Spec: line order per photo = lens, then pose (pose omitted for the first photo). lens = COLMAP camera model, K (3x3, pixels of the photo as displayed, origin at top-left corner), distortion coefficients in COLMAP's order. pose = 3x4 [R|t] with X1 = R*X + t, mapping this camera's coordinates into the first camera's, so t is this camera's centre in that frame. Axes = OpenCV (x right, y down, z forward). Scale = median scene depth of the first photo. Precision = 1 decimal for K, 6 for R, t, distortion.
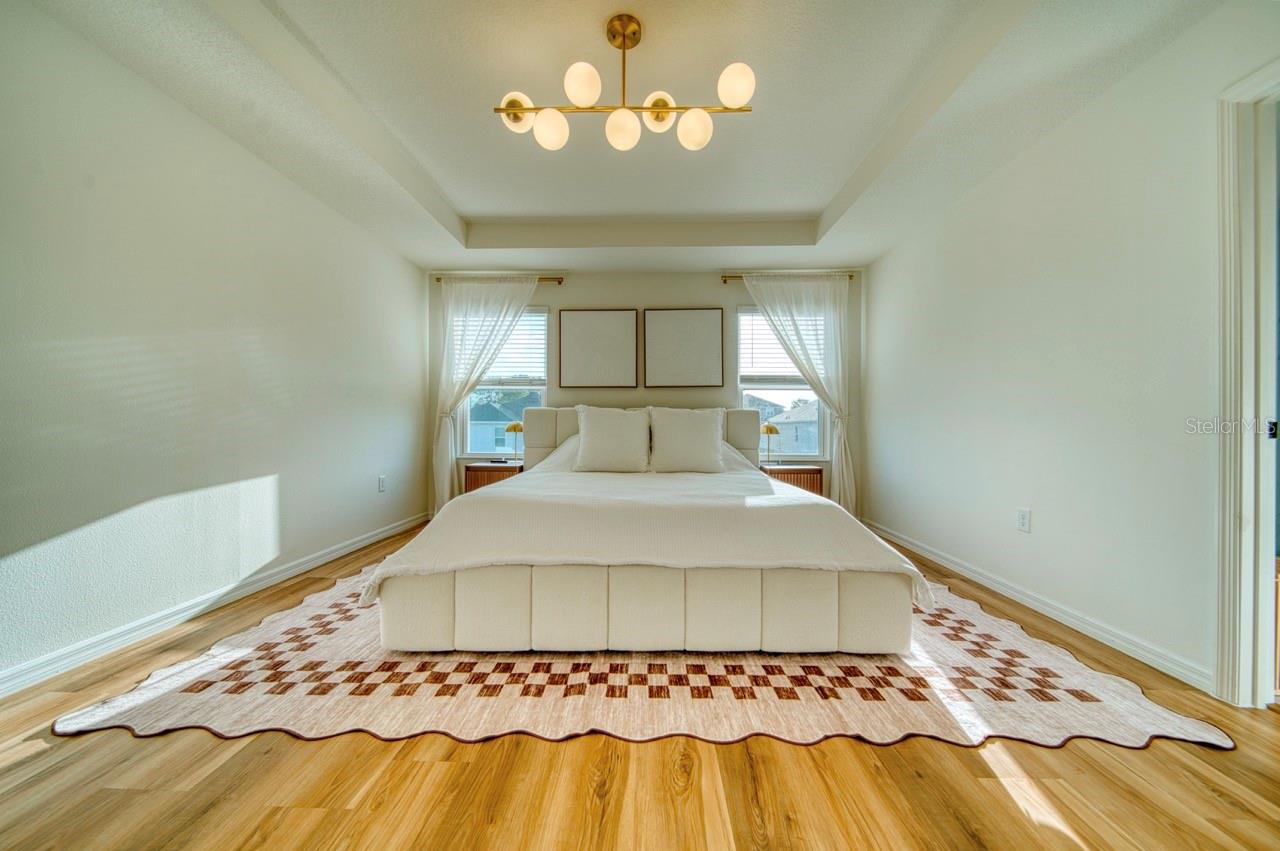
lens RADIAL K [[457.8, 0, 641.1], [0, 457.8, 428.6], [0, 0, 1]] dist [-0.000401, -0.000275]
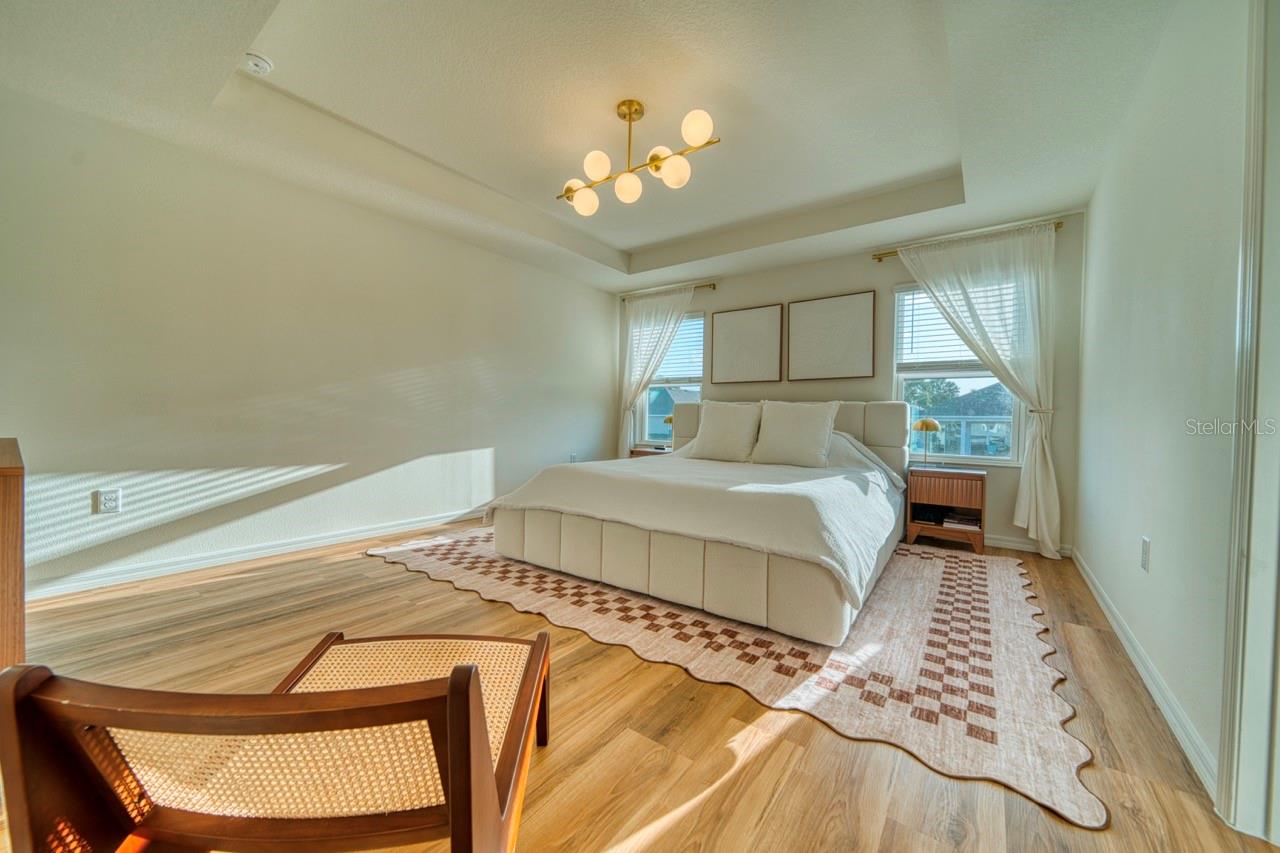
lens RADIAL K [[475.7, 0, 639.0], [0, 475.7, 425.6], [0, 0, 1]] dist [0.000182, 0.000156]
pose [[0.818169, 0.019337, -0.574652, 0.781774], [-0.016660, 0.999812, 0.009925, 0.006139], [0.574736, 0.001454, 0.818337, -0.085236]]
